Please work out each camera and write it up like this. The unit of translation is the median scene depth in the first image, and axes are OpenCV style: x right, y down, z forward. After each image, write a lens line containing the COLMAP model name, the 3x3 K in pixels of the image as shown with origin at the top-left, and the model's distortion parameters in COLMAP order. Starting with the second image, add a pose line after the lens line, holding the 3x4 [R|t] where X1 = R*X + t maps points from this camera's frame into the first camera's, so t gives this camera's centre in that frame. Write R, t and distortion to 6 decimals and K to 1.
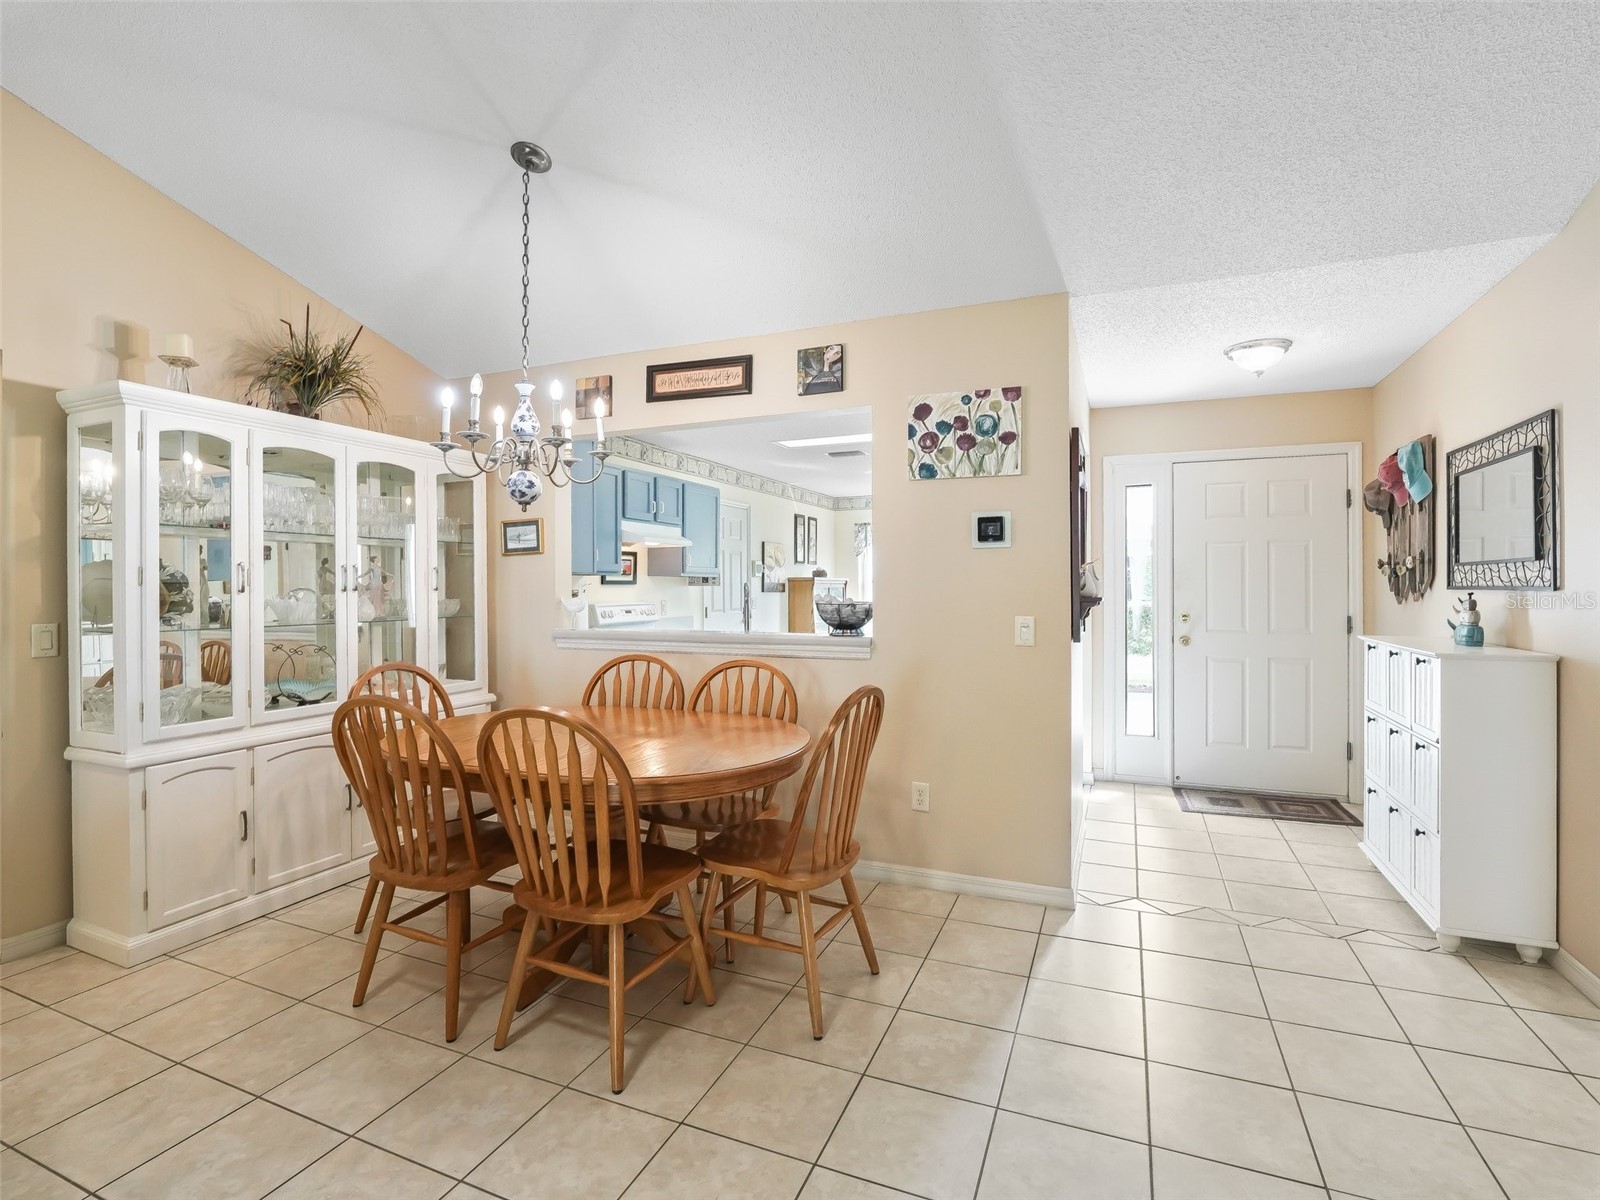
lens RADIAL K [[791.1, 0, 804.3], [0, 791.1, 582.9], [0, 0, 1]] dist [-0.001566, 0.000001]
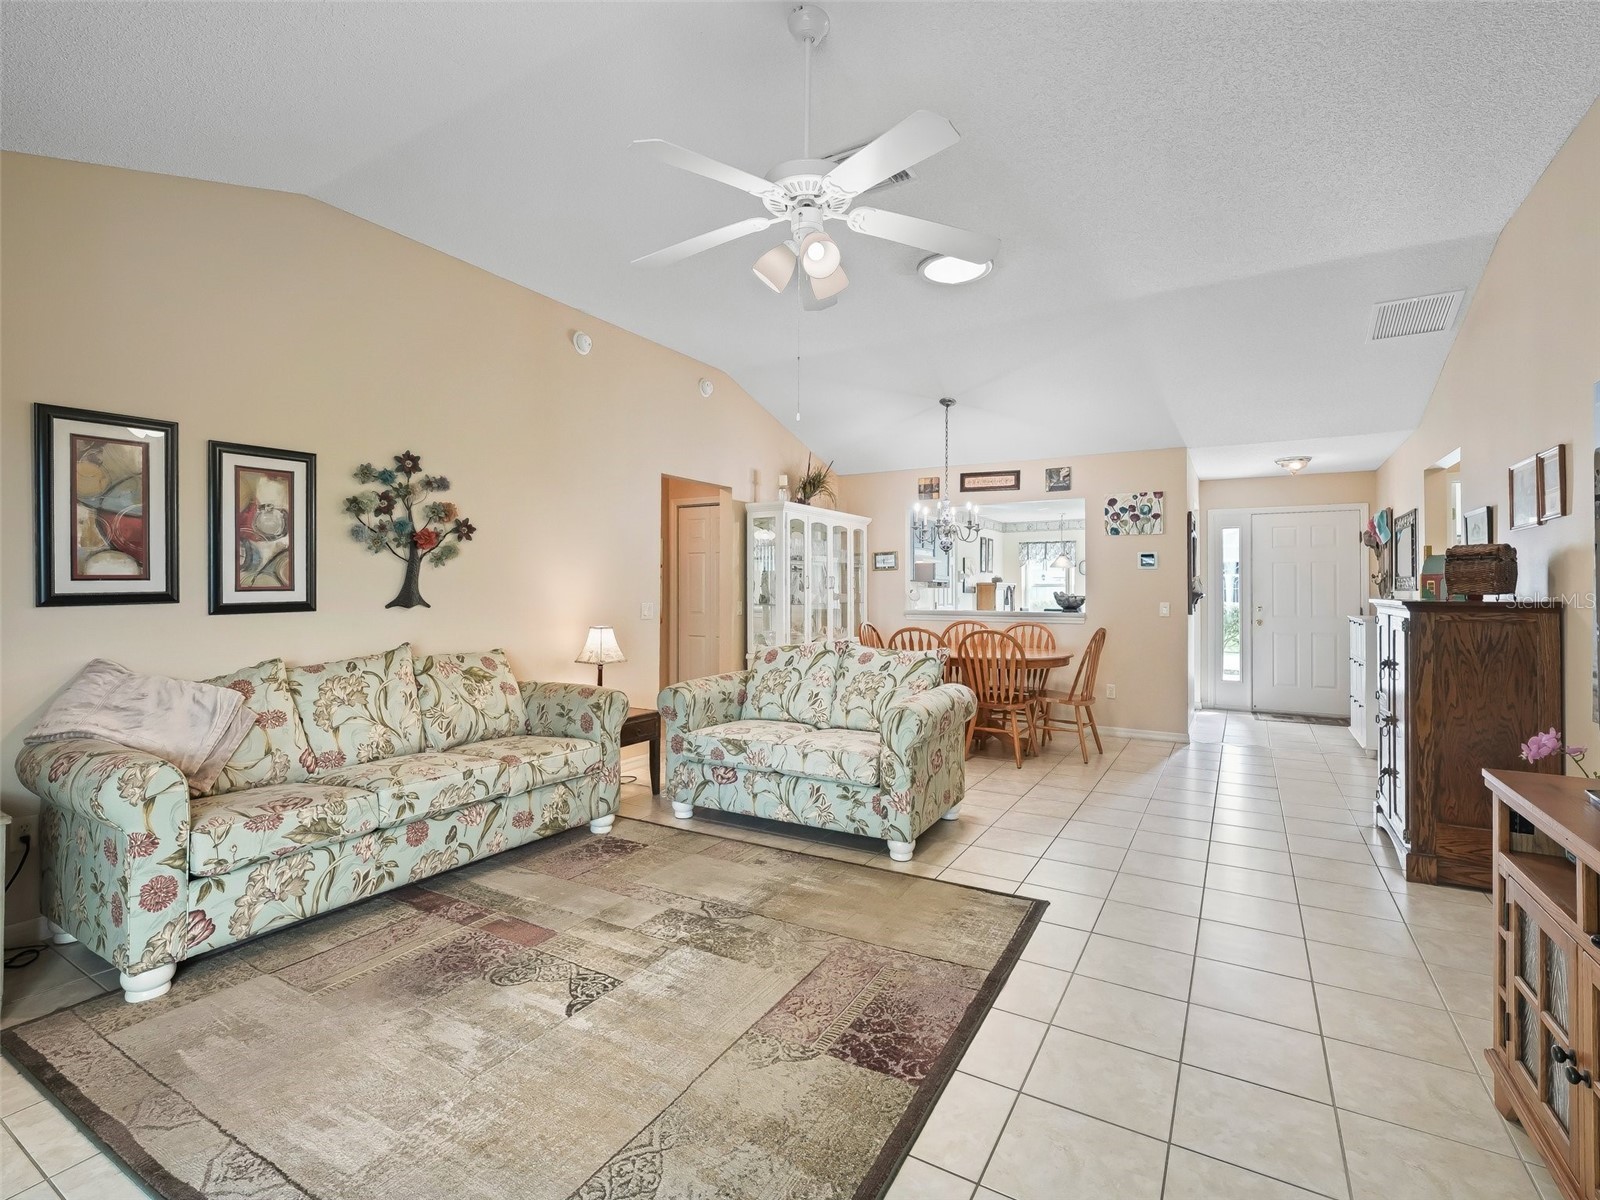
lens RADIAL K [[780.9, 0, 829.7], [0, 780.9, 578.5], [0, 0, 1]] dist [-0.017012, -0.000333]
pose [[0.994500, 0.004177, -0.104652, -0.348812], [-0.005385, 0.999922, -0.011264, 0.006631], [0.104597, 0.011765, 0.994445, -1.025385]]
